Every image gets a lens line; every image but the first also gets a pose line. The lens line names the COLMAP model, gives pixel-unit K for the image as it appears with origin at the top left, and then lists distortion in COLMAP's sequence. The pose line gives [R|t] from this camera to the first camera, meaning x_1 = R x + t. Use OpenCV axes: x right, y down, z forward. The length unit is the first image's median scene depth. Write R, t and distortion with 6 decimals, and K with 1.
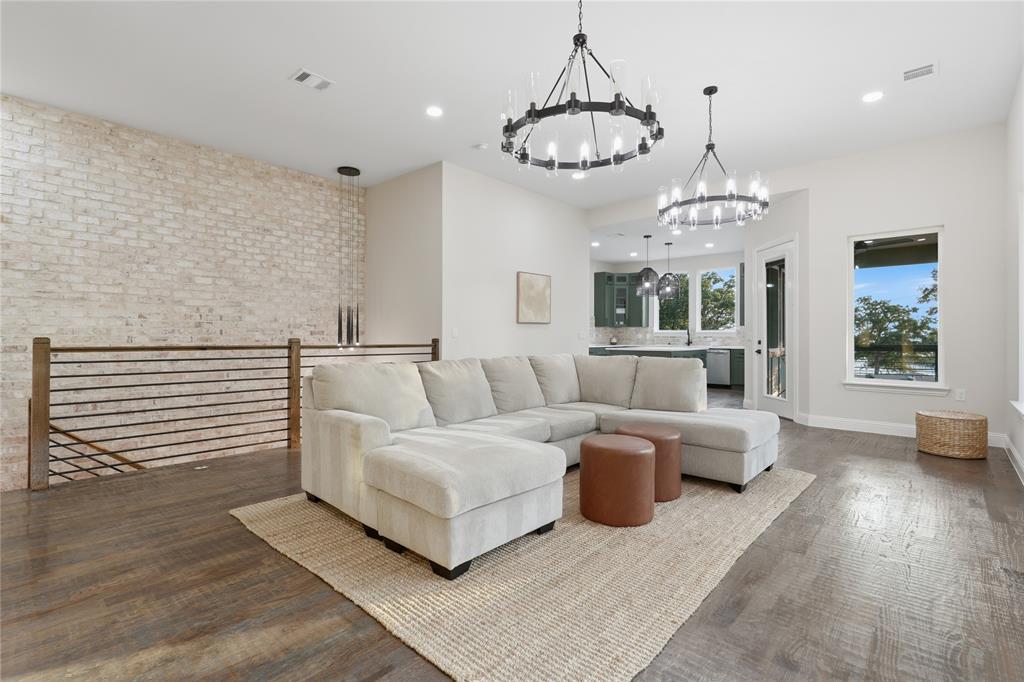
lens RADIAL K [[473.5, 0, 509.6], [0, 473.5, 340.5], [0, 0, 1]] dist [-0.005440, -0.000074]
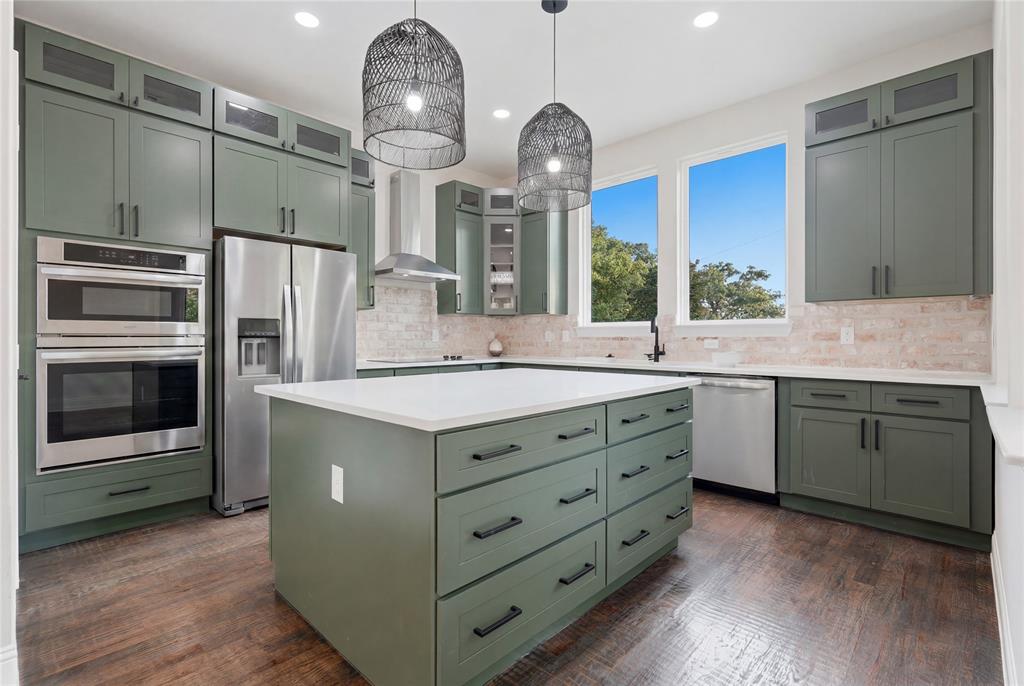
lens RADIAL K [[473.5, 0, 509.6], [0, 473.5, 342.5], [0, 0, 1]] dist [-0.005440, -0.000074]
pose [[0.999623, -0.000063, -0.027459, 0.252818], [-0.000027, 0.999995, -0.003282, -0.002867], [0.027459, 0.003282, 0.999618, 0.575633]]
